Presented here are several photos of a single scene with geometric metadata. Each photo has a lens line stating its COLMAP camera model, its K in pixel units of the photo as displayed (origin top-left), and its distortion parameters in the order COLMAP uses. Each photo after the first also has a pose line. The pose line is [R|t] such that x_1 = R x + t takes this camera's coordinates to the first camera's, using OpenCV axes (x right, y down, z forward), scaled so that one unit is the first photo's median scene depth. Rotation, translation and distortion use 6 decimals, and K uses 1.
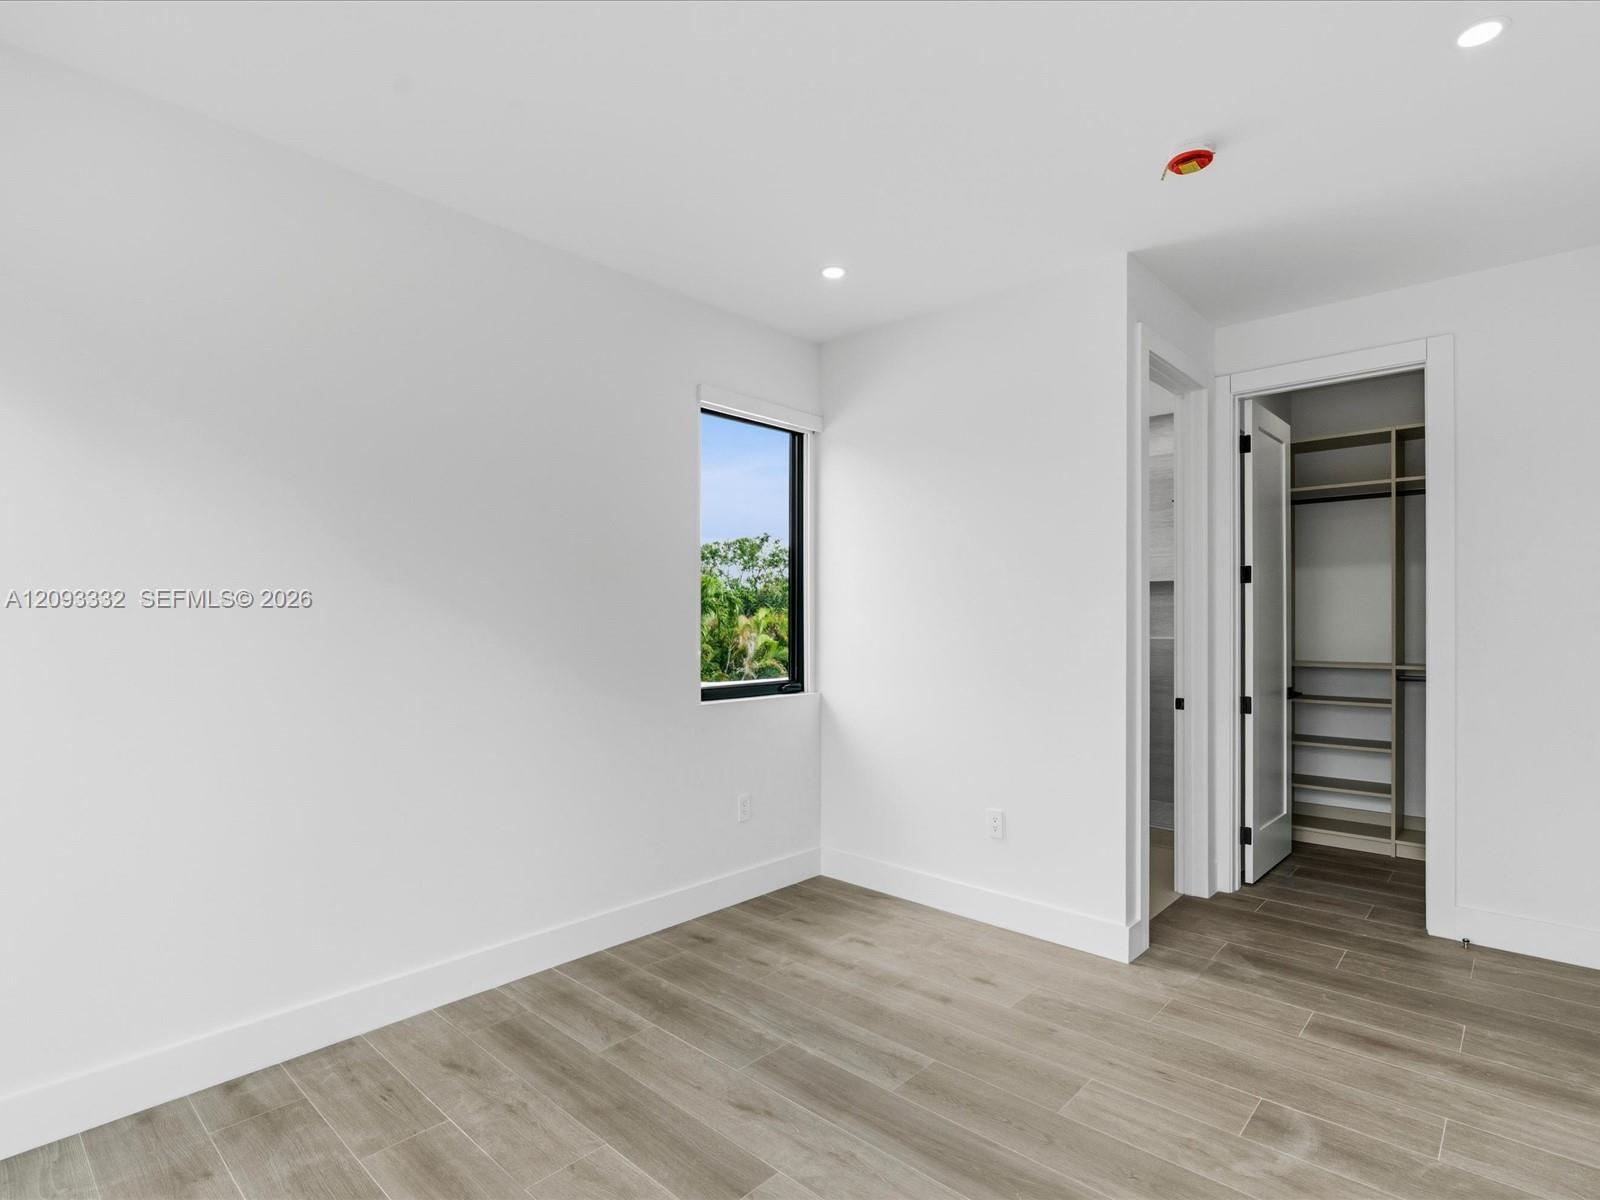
lens RADIAL K [[821.4, 0, 802.1], [0, 821.4, 607.9], [0, 0, 1]] dist [-0.006364, 0.001719]
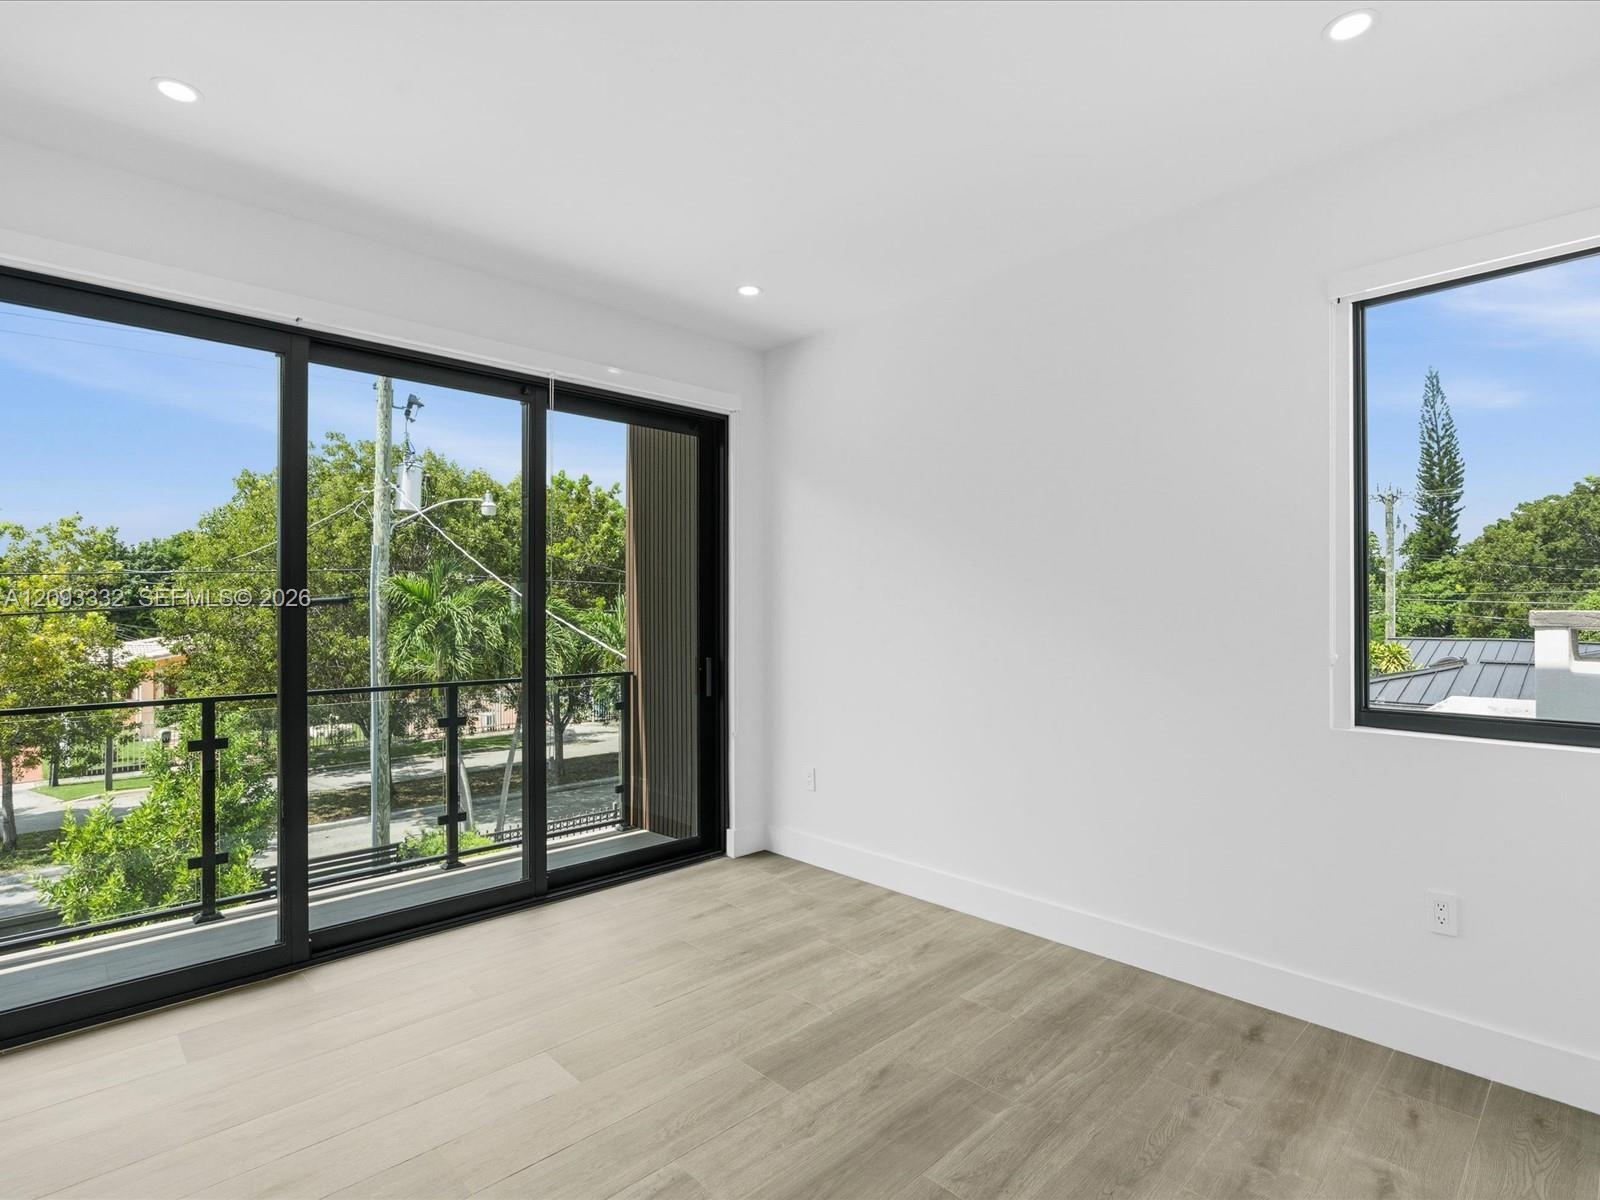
lens RADIAL K [[821.4, 0, 795.3], [0, 821.4, 599.1], [0, 0, 1]] dist [-0.006364, 0.001719]
pose [[-0.063297, -0.006886, -0.997971, 0.814910], [0.016007, 0.999841, -0.007914, 0.009019], [0.997866, -0.016475, -0.063176, 0.797036]]
